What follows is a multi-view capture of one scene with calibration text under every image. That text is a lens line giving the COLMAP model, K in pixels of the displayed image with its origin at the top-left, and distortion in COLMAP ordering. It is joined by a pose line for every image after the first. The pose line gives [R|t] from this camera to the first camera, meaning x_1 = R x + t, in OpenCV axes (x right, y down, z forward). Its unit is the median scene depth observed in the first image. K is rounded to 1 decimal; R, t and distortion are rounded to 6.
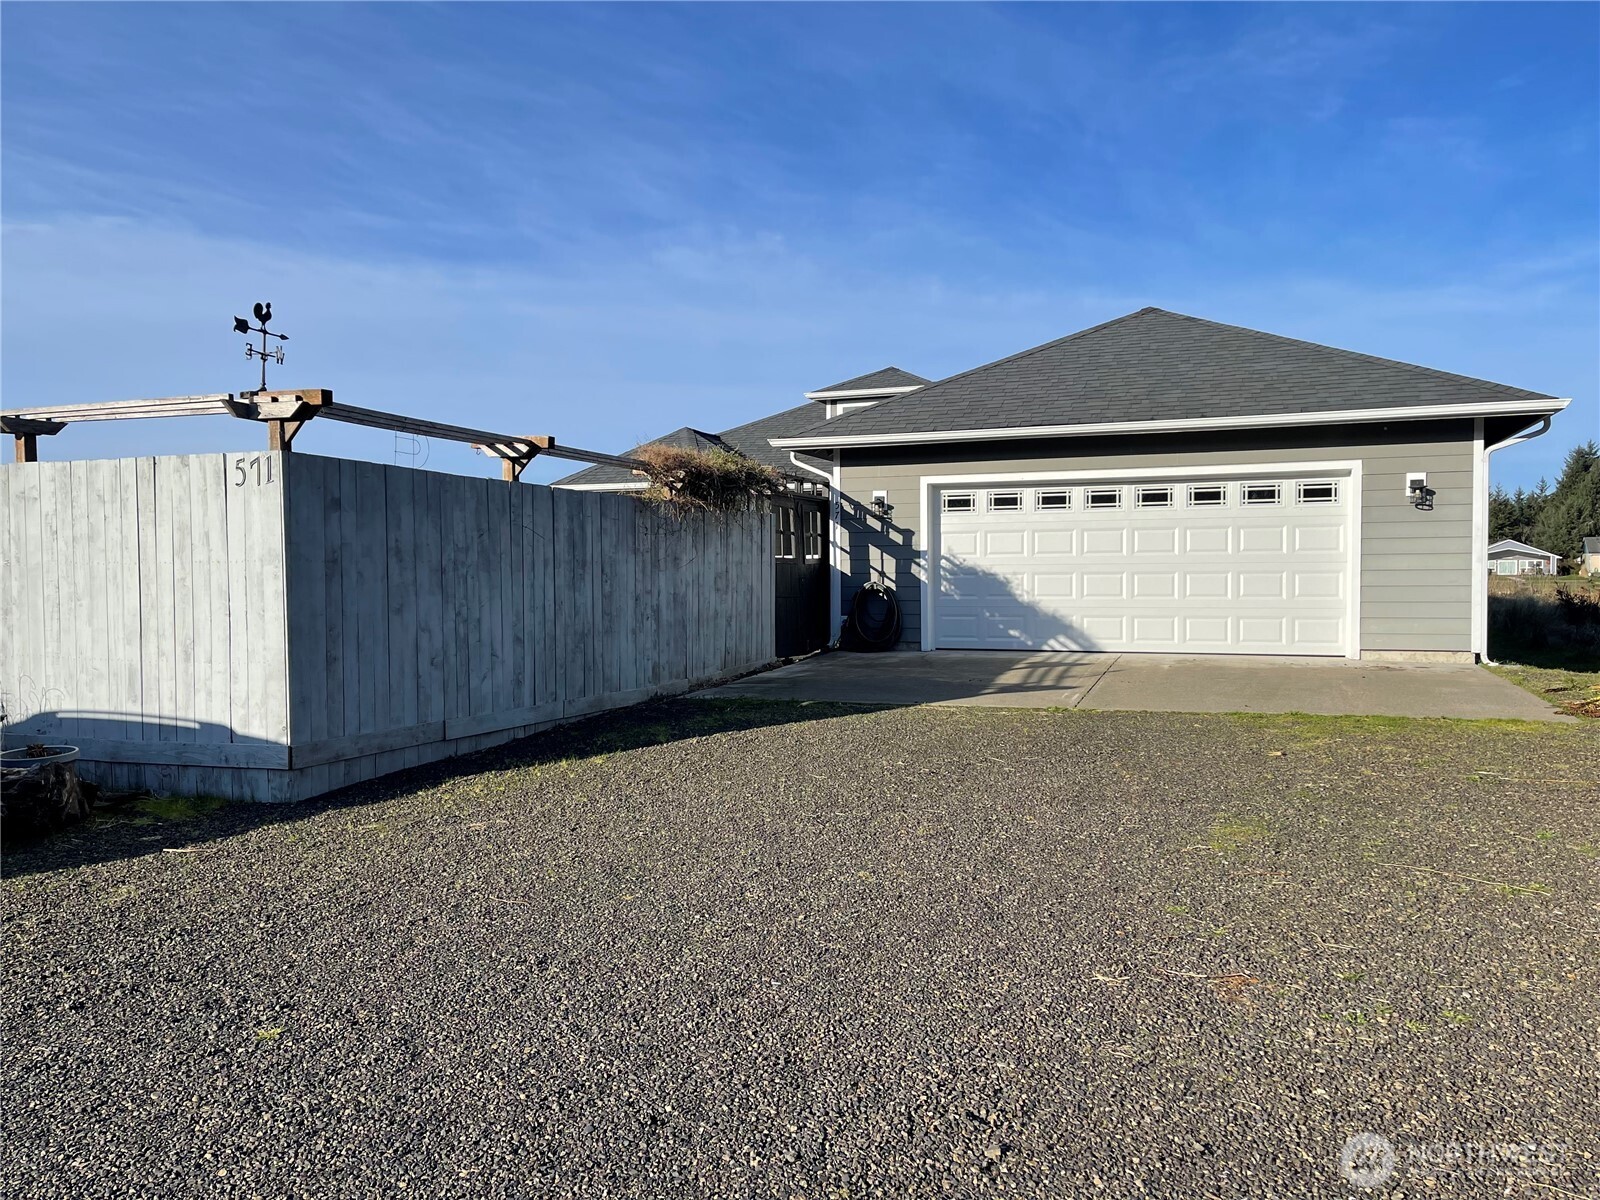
lens RADIAL K [[1204.5, 0, 791.7], [0, 1204.5, 608.9], [0, 0, 1]] dist [0.090917, -0.118852]
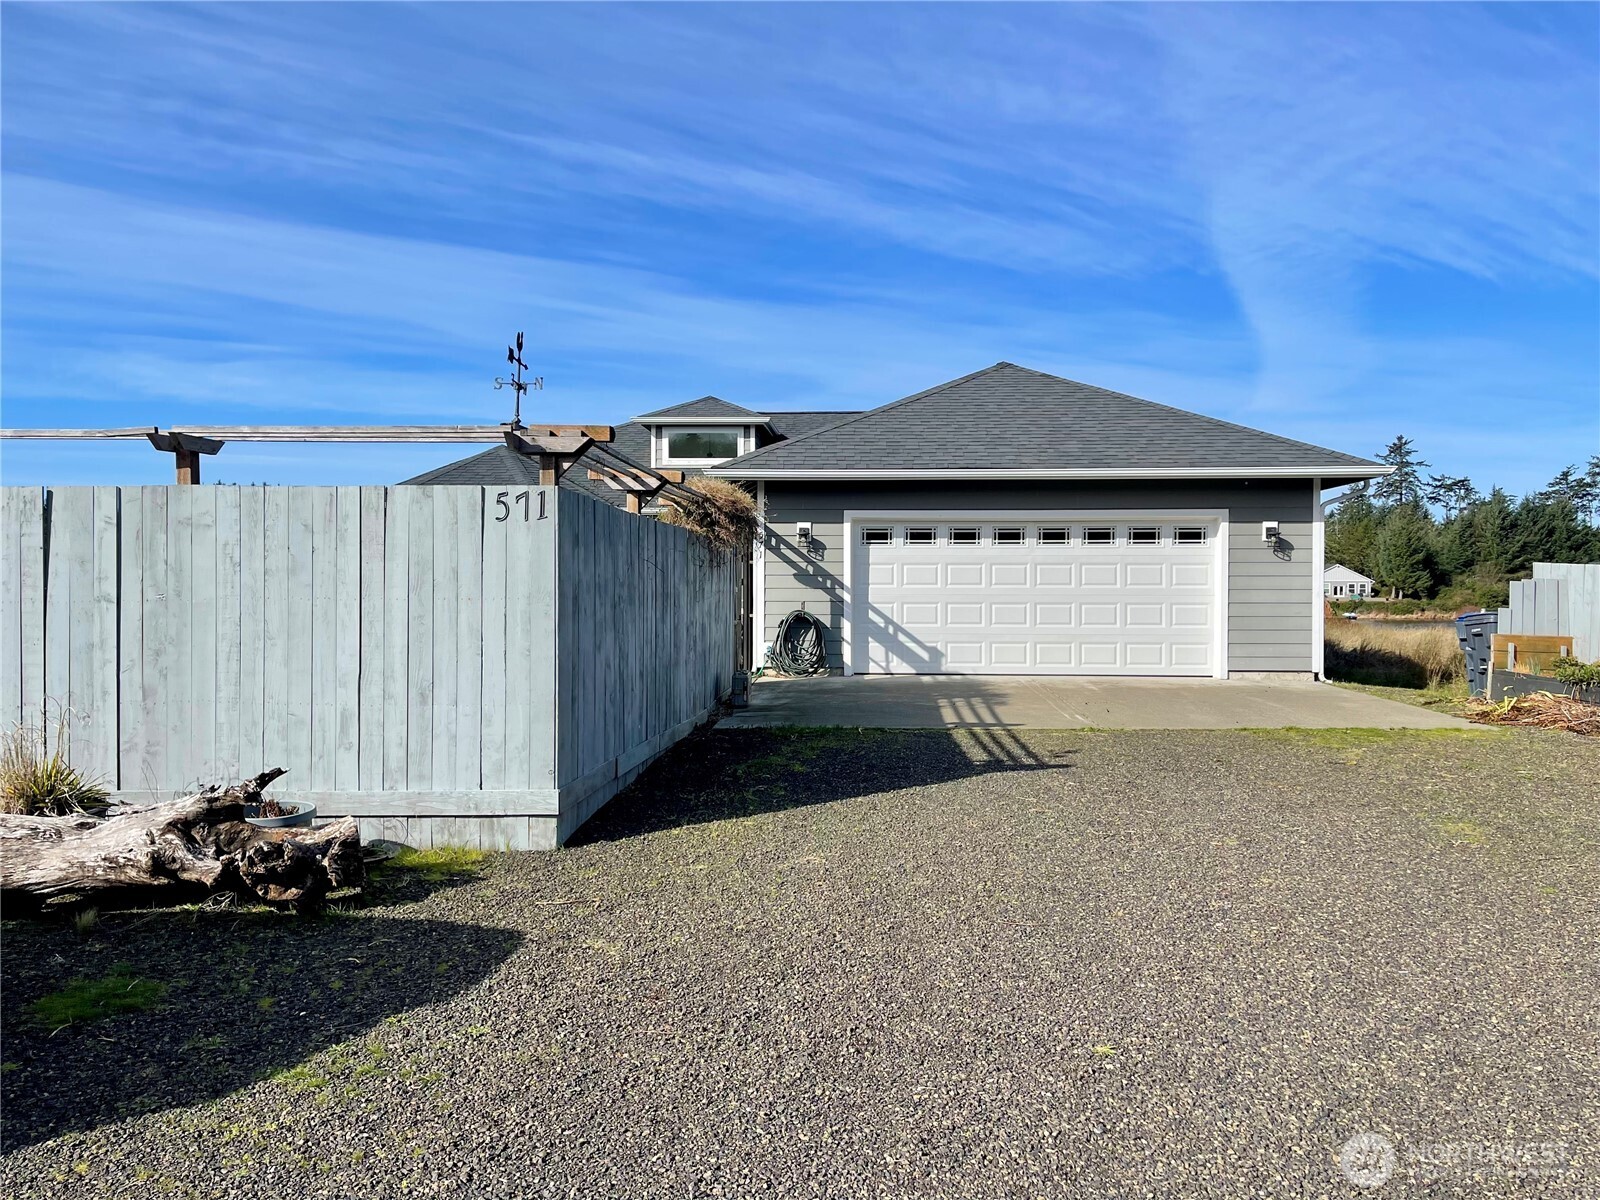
lens RADIAL K [[1210.7, 0, 812.8], [0, 1210.7, 602.2], [0, 0, 1]] dist [0.096681, -0.146288]
pose [[0.951539, 0.004647, 0.307493, -0.436371], [0.001895, 0.999778, -0.020973, -0.013385], [-0.307522, 0.020540, 0.951319, 0.011072]]
